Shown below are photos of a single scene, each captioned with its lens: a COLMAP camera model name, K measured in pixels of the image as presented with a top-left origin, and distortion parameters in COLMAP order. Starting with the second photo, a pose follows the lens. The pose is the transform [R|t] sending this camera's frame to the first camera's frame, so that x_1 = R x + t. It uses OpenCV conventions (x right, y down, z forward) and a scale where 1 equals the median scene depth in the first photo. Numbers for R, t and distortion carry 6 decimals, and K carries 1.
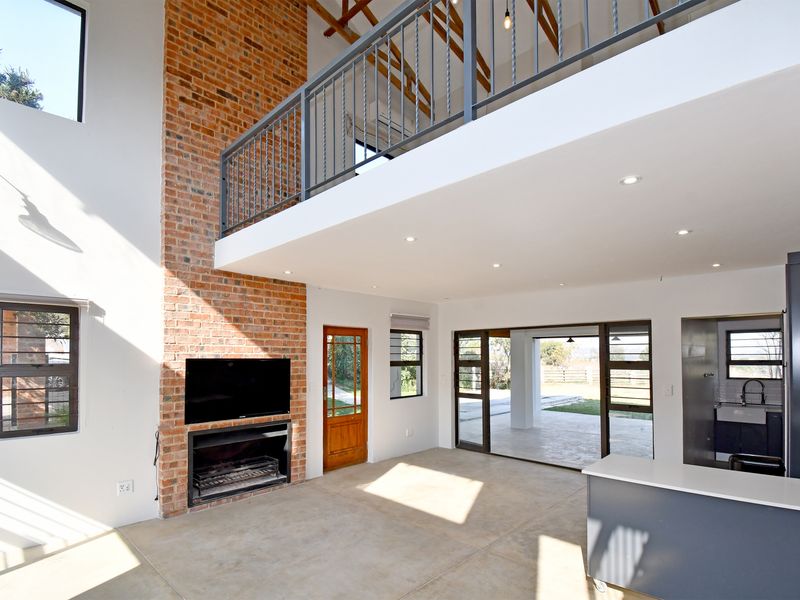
lens RADIAL K [[397.9, 0, 419.1], [0, 397.9, 323.7], [0, 0, 1]] dist [0.002243, -0.018452]
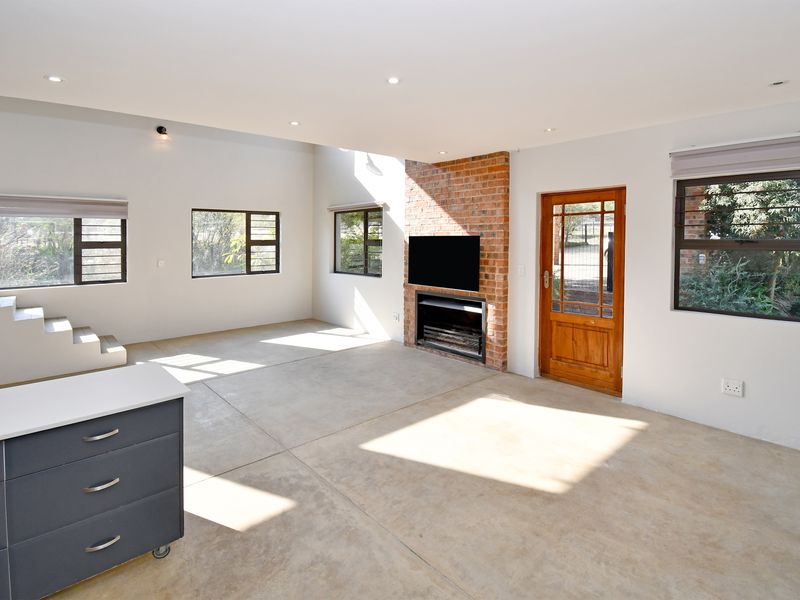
lens RADIAL K [[422.0, 0, 387.6], [0, 422.0, 229.3], [0, 0, 1]] dist [-0.002166, -0.000860]
pose [[-0.115834, -0.020195, -0.993063, 0.751793], [0.087981, 0.995655, -0.030510, 0.087836], [0.989364, -0.090905, -0.113554, 0.941792]]
